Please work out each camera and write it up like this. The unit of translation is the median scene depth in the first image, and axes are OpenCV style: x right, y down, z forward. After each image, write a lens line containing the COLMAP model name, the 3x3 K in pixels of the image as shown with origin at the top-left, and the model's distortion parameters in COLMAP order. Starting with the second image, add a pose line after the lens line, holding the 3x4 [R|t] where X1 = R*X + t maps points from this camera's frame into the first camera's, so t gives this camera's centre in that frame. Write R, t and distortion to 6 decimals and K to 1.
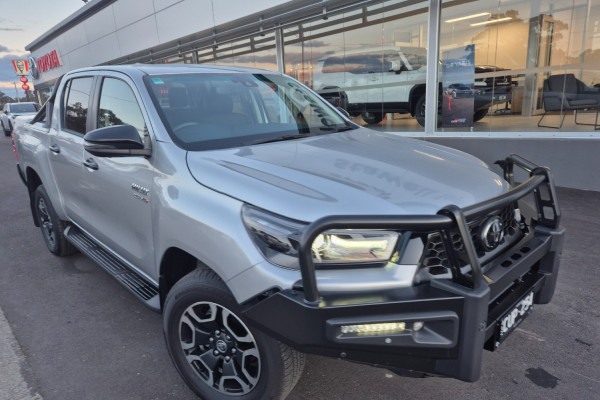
lens RADIAL K [[433.3, 0, 300.1], [0, 433.3, 207.4], [0, 0, 1]] dist [0.059134, -0.072635]
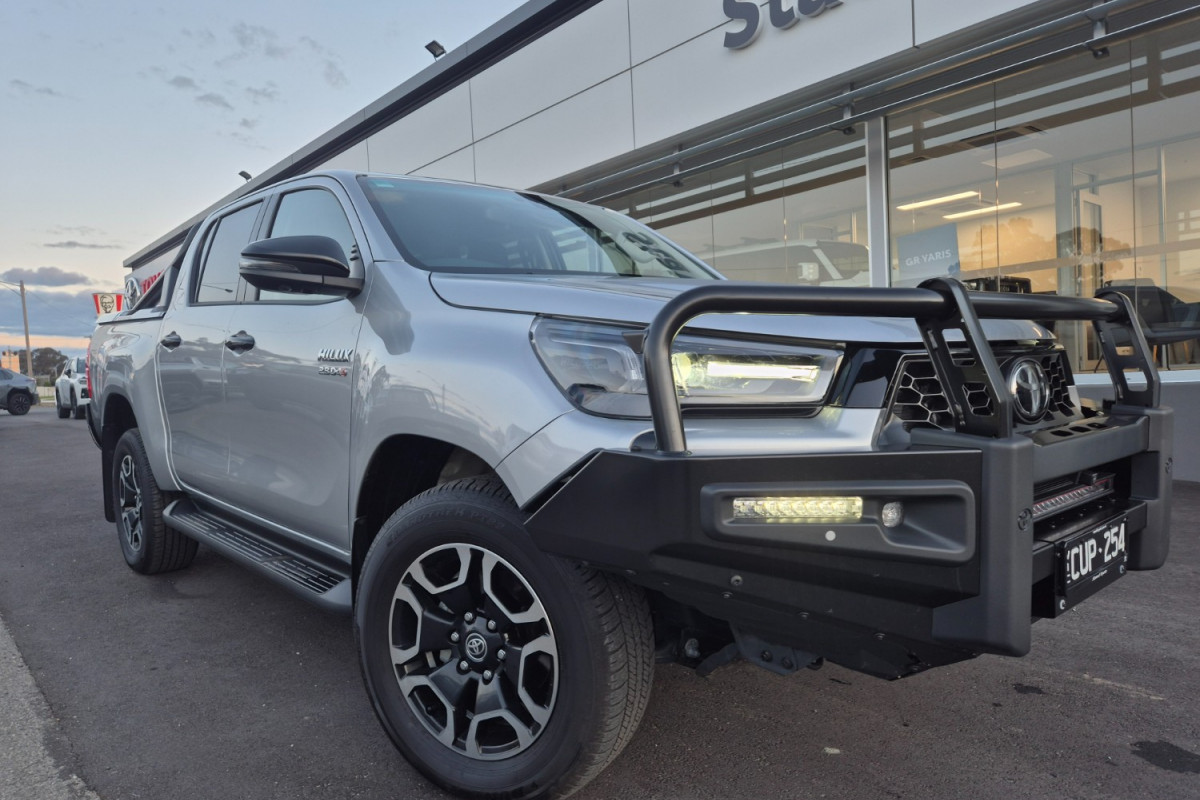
lens RADIAL K [[866.6, 0, 600.2], [0, 866.6, 414.7], [0, 0, 1]] dist [0.059134, -0.072635]
pose [[0.999625, 0.007920, -0.026206, -0.021245], [-0.014123, 0.969212, -0.245822, 0.300116], [0.023452, 0.246100, 0.968961, 0.017643]]
